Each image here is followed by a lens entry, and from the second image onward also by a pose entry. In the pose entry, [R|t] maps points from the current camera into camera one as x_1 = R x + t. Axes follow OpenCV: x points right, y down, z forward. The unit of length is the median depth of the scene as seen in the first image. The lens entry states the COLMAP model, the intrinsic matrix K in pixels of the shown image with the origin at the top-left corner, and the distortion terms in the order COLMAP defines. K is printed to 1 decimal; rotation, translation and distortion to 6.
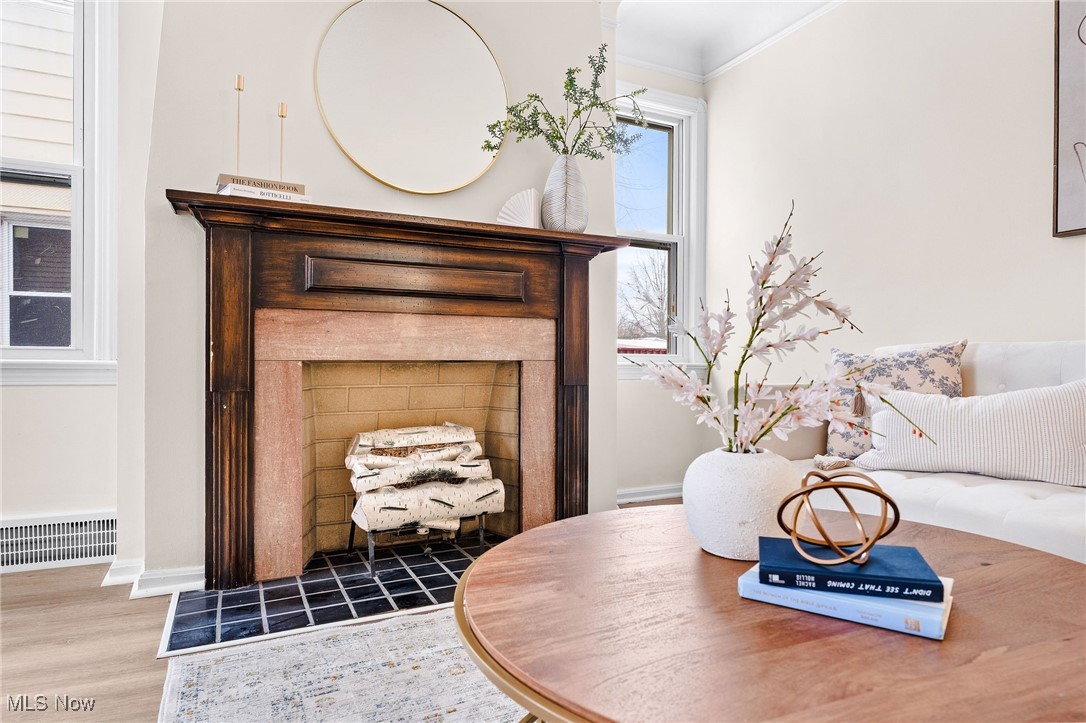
lens RADIAL K [[620.5, 0, 537.6], [0, 620.5, 369.2], [0, 0, 1]] dist [-0.008221, 0.003573]
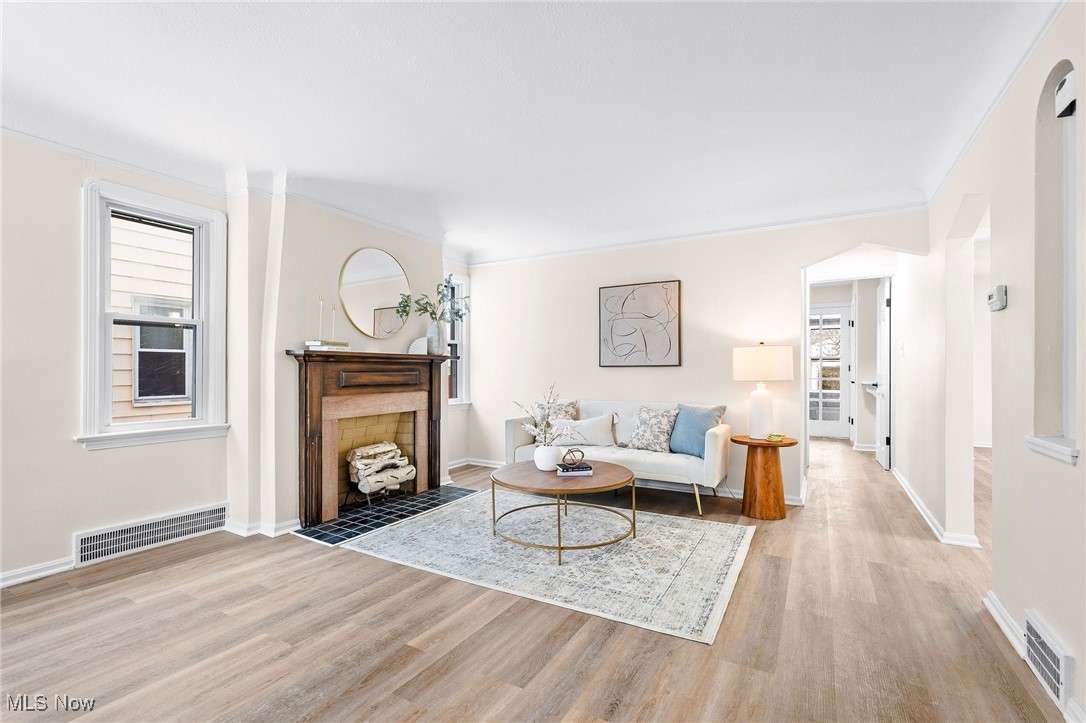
lens RADIAL K [[499.9, 0, 532.1], [0, 499.9, 369.5], [0, 0, 1]] dist [-0.003450, 0.001060]
pose [[0.832117, -0.002211, 0.554596, -0.742686], [0.005191, 0.999979, -0.003801, -0.168652], [-0.554577, 0.006041, 0.832111, -0.798897]]
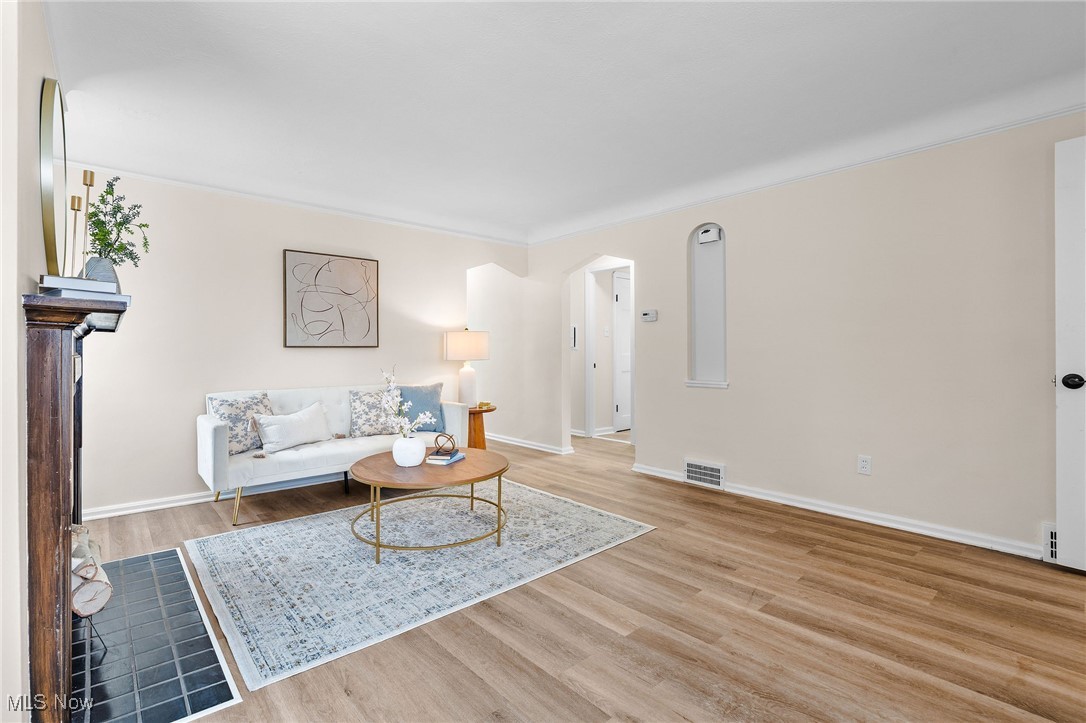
lens RADIAL K [[499.9, 0, 539.0], [0, 499.9, 351.0], [0, 0, 1]] dist [-0.003450, 0.001060]
pose [[-0.272800, -0.001383, 0.962070, -1.233191], [0.005480, 0.999981, 0.002991, -0.174717], [-0.962055, 0.006089, -0.272787, 0.483093]]
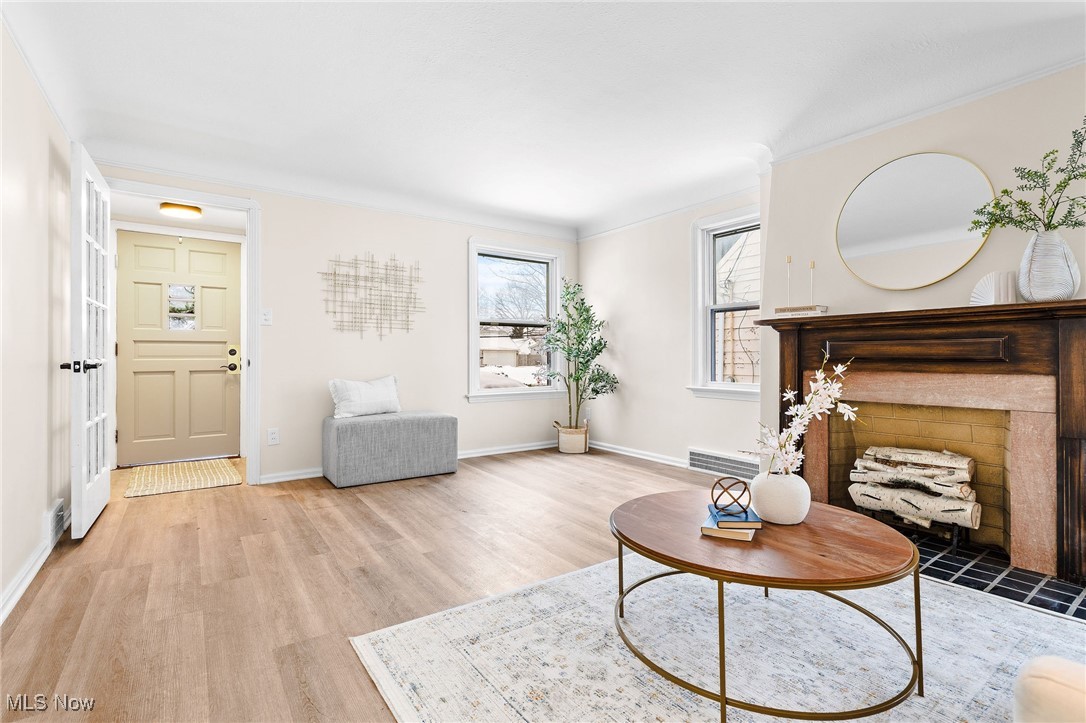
lens RADIAL K [[499.9, 0, 530.2], [0, 499.9, 354.6], [0, 0, 1]] dist [-0.003450, 0.001060]
pose [[0.144267, -0.007653, -0.989509, 0.869725], [-0.004197, 0.999956, -0.008345, -0.120305], [0.989530, 0.005357, 0.144229, -0.051738]]
